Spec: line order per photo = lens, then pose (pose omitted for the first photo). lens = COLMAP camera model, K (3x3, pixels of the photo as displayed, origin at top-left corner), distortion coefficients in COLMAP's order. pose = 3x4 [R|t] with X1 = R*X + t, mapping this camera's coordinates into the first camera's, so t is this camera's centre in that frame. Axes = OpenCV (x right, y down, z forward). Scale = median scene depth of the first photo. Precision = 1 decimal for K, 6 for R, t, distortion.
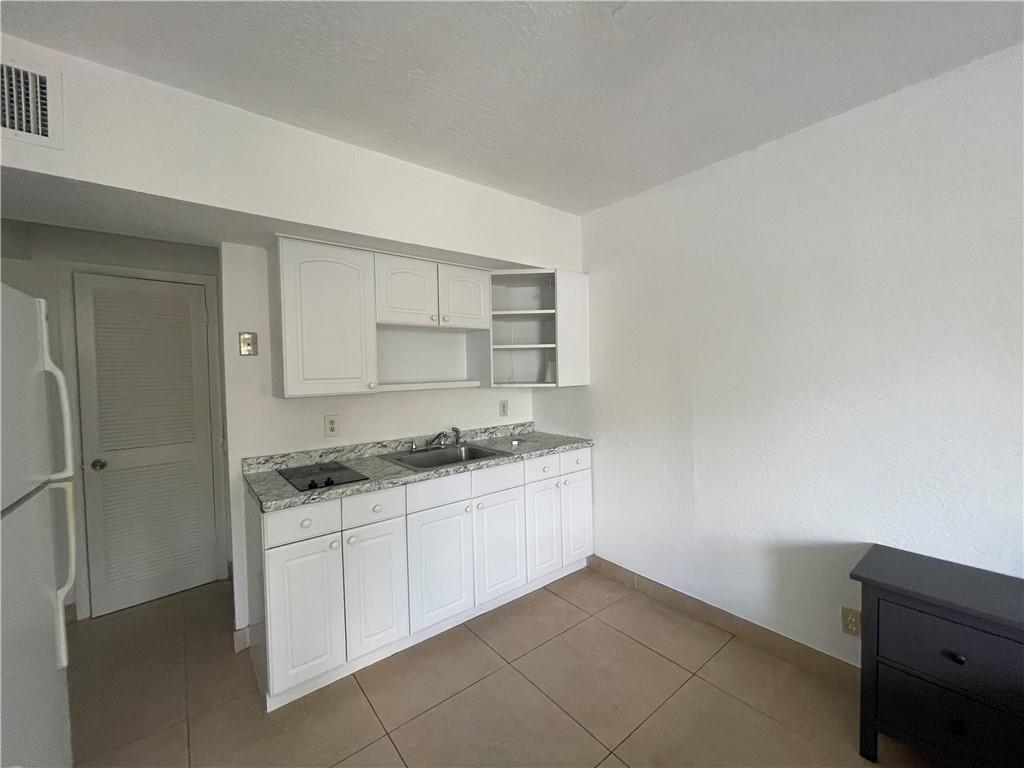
lens RADIAL K [[410.8, 0, 512.0], [0, 410.8, 384.0], [0, 0, 1]] dist [0.006558, -0.000023]
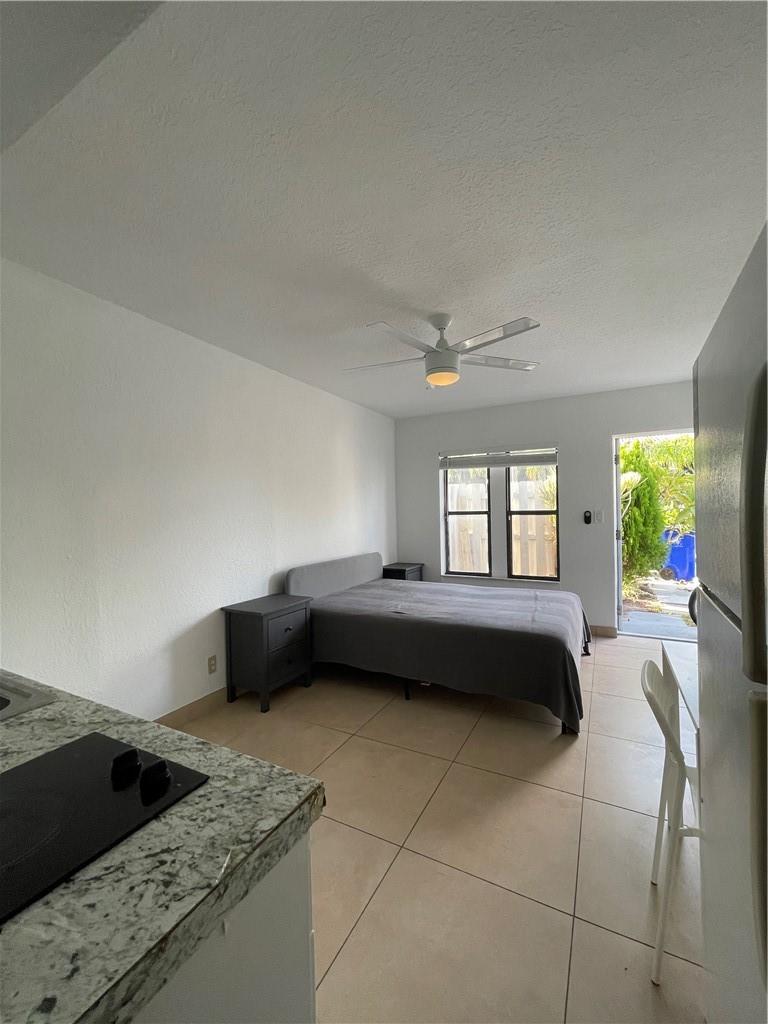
lens RADIAL K [[413.4, 0, 384.0], [0, 413.4, 512.0], [0, 0, 1]] dist [-0.001199, -0.000298]
pose [[-0.403831, 0.028444, 0.914391, -0.625646], [0.055339, 0.998446, -0.006618, 0.037036], [-0.913158, 0.047929, -0.404778, 0.734099]]
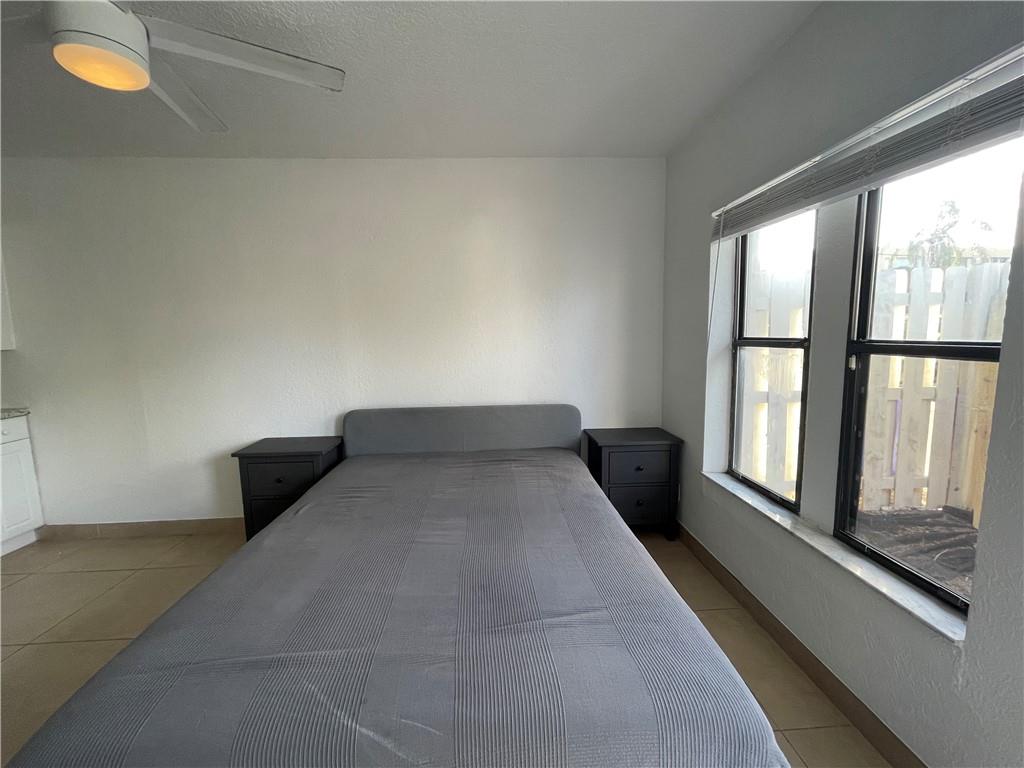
lens RADIAL K [[413.4, 0, 512.0], [0, 413.4, 384.0], [0, 0, 1]] dist [-0.001199, -0.000298]
pose [[0.582082, -0.089312, 0.808210, 0.094298], [0.035065, 0.995782, 0.084786, 0.045902], [-0.812374, -0.021013, 0.582759, -0.494038]]
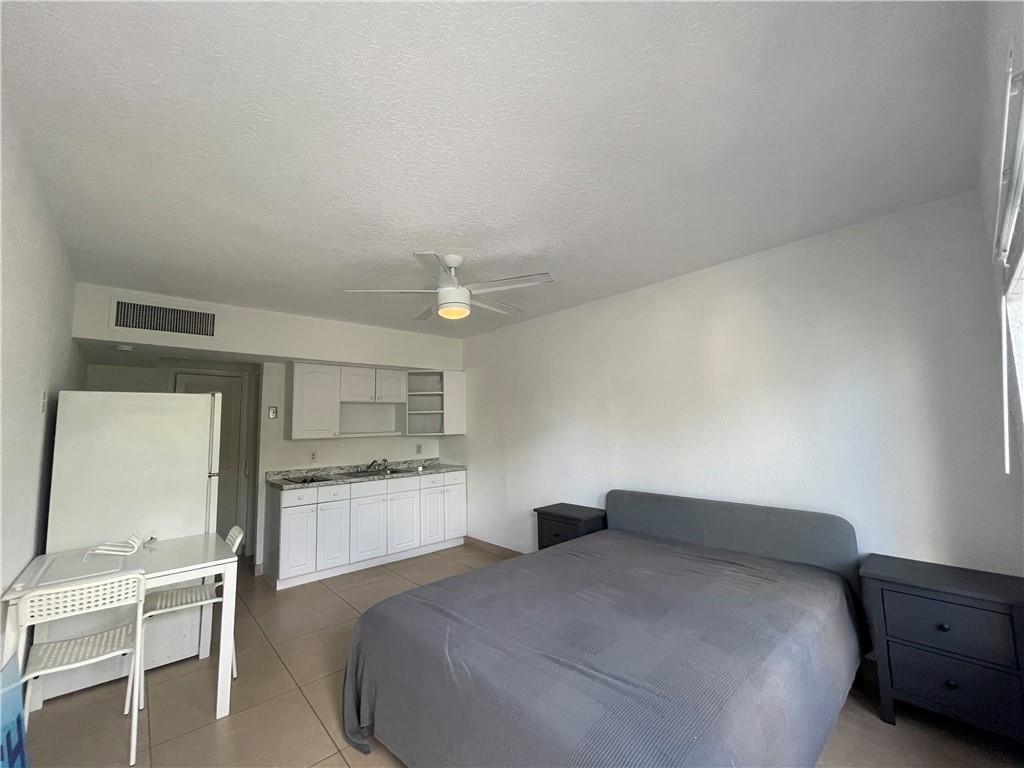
lens RADIAL K [[413.4, 0, 512.0], [0, 413.4, 384.0], [0, 0, 1]] dist [-0.001199, -0.000298]
pose [[0.998431, 0.000380, 0.055992, 0.319985], [0.007290, 0.990582, -0.136725, 0.036457], [-0.055516, 0.136919, 0.989025, -0.852254]]
